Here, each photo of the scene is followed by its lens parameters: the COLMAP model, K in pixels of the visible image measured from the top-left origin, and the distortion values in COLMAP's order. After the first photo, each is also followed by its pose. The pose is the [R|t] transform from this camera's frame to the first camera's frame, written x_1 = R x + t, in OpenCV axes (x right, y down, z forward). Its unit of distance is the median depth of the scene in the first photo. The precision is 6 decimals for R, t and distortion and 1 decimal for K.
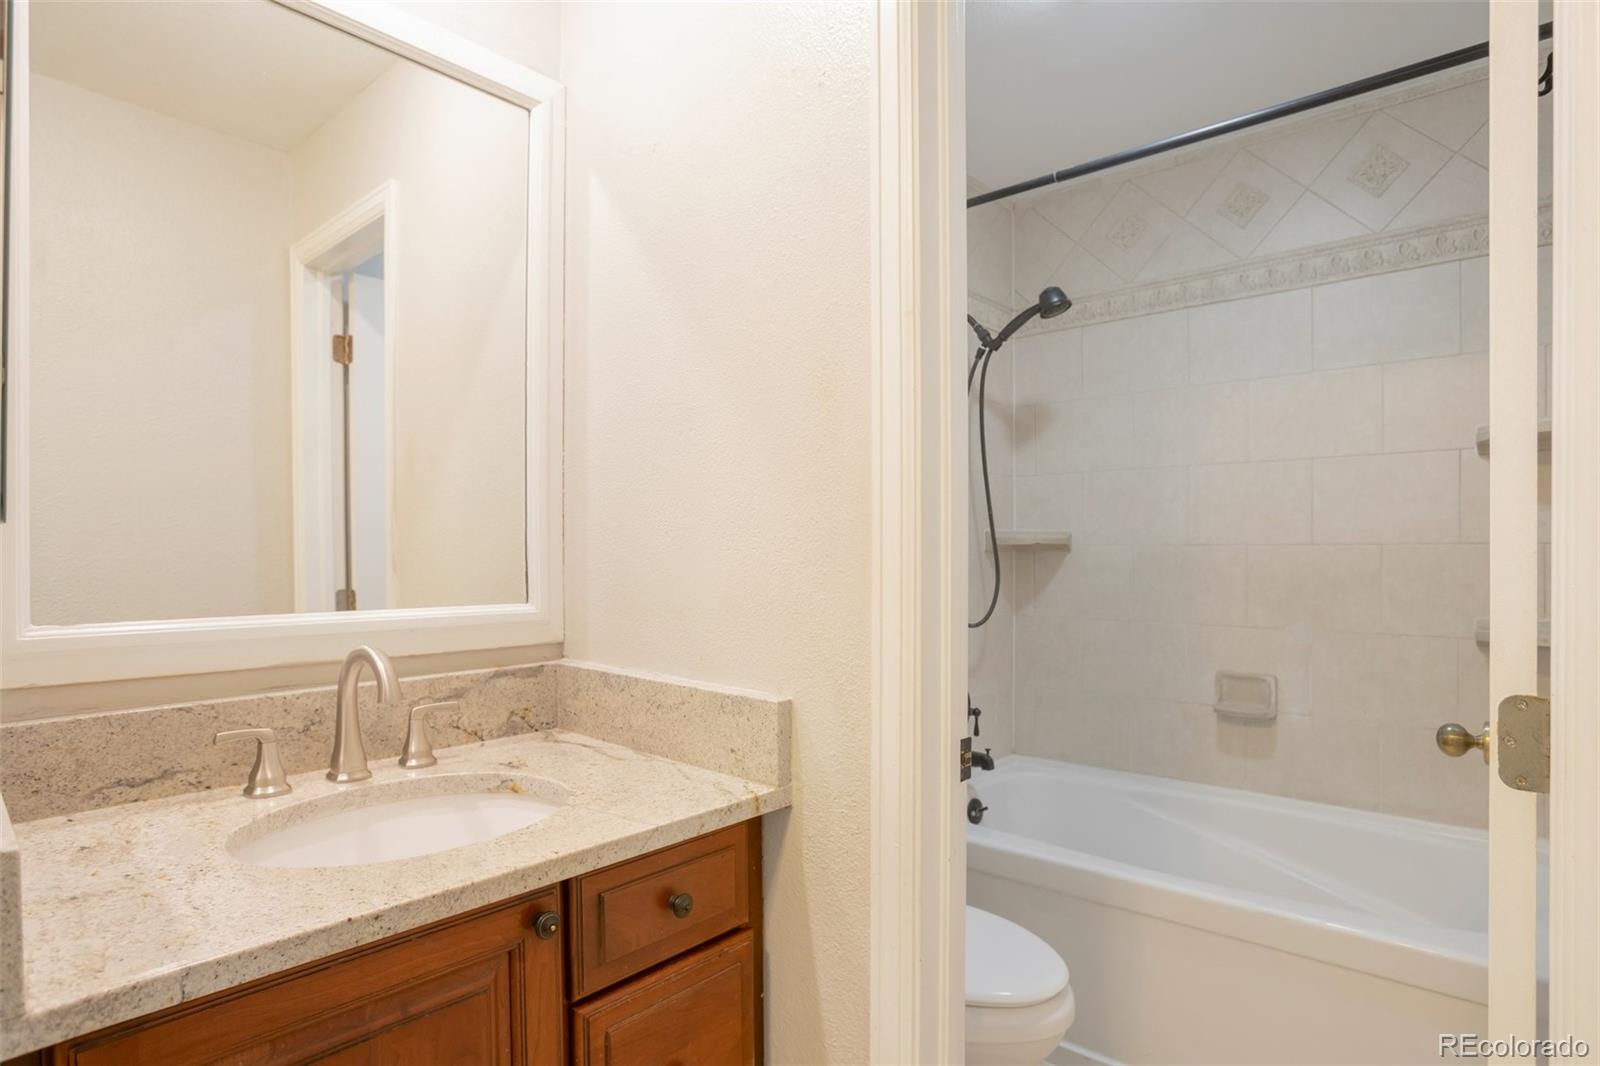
lens RADIAL K [[803.1, 0, 800.0], [0, 803.1, 533.0], [0, 0, 1]] dist [-0.022255, 0.000559]
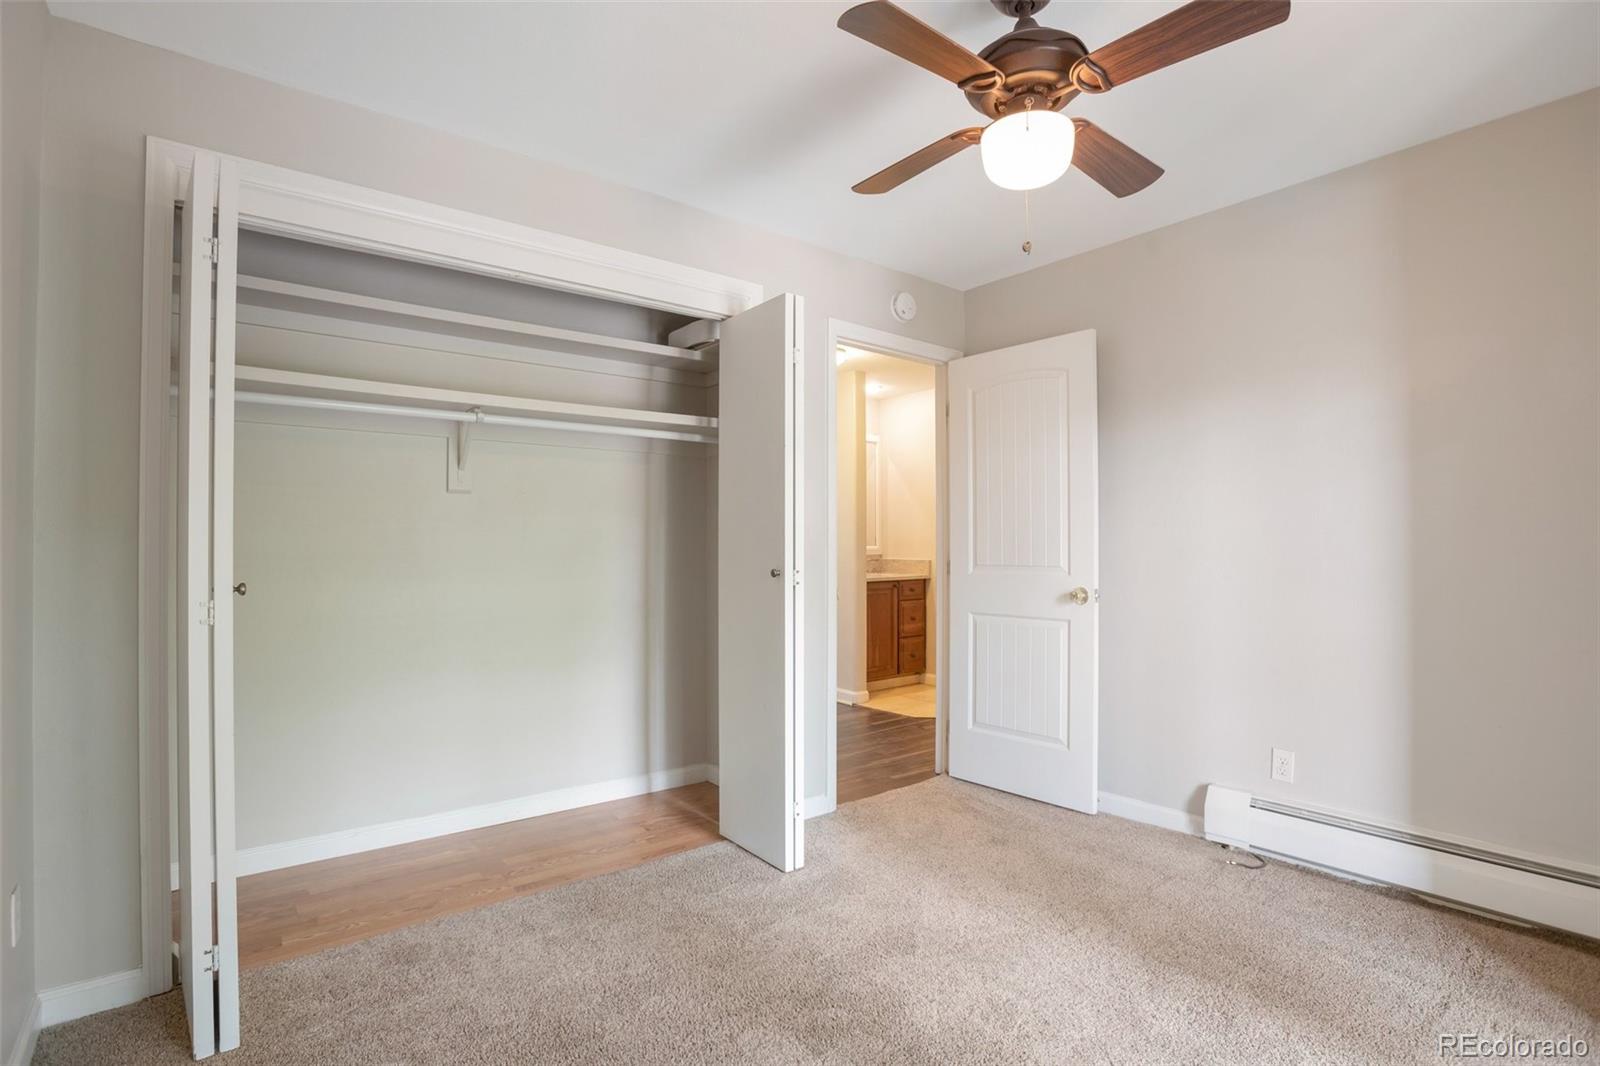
lens RADIAL K [[803.1, 0, 800.0], [0, 803.1, 533.0], [0, 0, 1]] dist [-0.022255, 0.000559]
pose [[0.987681, 0.001648, -0.156474, -0.040019], [-0.001689, 0.999999, -0.000130, 0.012041], [0.156473, 0.000392, 0.987682, -5.197831]]
